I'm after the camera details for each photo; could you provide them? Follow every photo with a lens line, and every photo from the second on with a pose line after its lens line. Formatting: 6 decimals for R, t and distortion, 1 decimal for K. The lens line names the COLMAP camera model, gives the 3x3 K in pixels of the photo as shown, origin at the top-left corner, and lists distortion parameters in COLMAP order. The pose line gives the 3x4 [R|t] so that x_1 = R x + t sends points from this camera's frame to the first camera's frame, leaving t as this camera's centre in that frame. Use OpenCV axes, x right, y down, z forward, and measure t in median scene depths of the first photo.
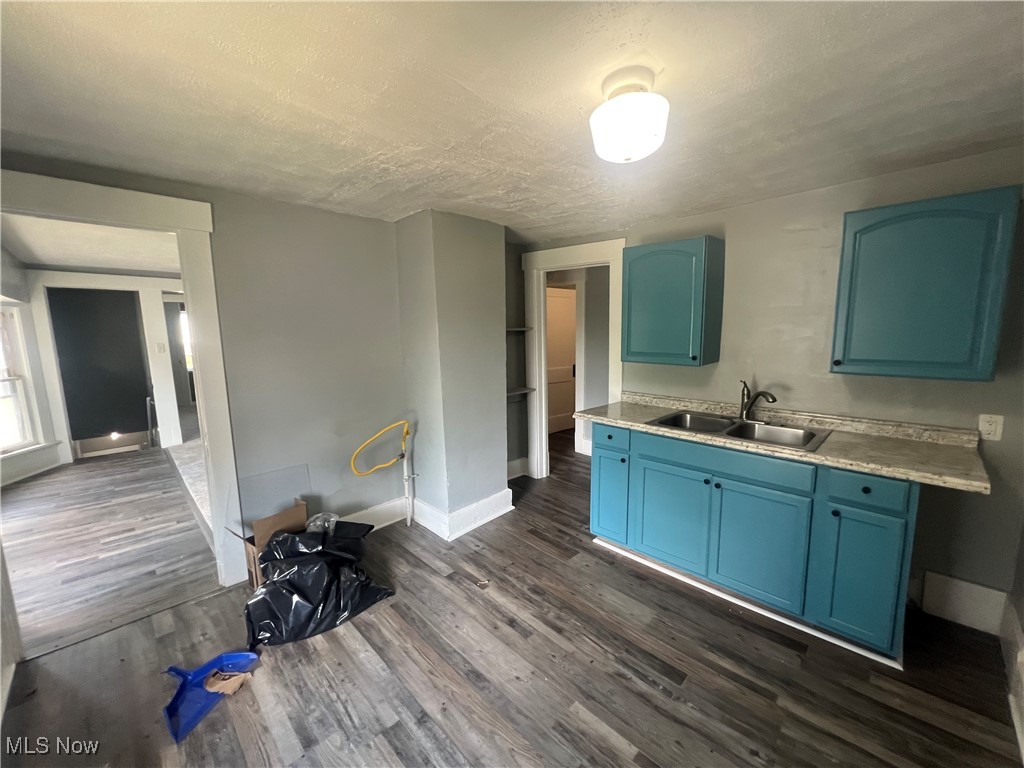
lens RADIAL K [[410.0, 0, 511.6], [0, 410.0, 383.9], [0, 0, 1]] dist [-0.000600, 0.000270]
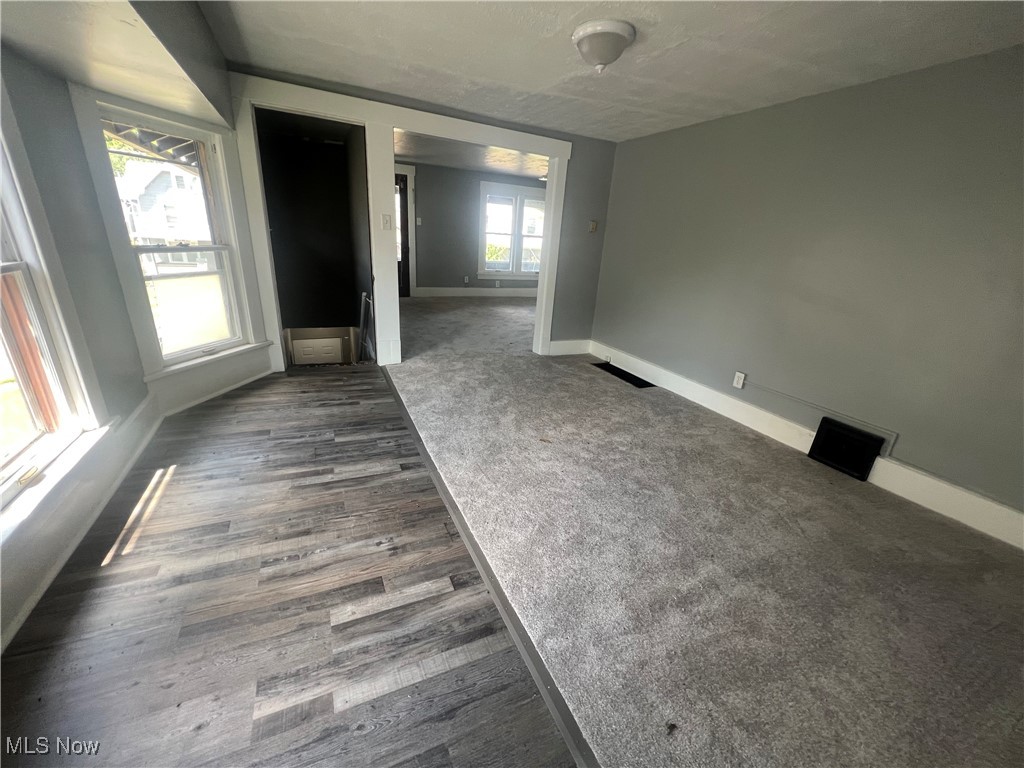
lens RADIAL K [[410.0, 0, 510.3], [0, 410.0, 382.7], [0, 0, 1]] dist [-0.000600, 0.000270]
pose [[0.938939, 0.186157, -0.289376, -0.521088], [-0.124869, 0.968024, 0.217573, -0.004250], [0.320625, -0.168154, 0.932161, 0.484753]]
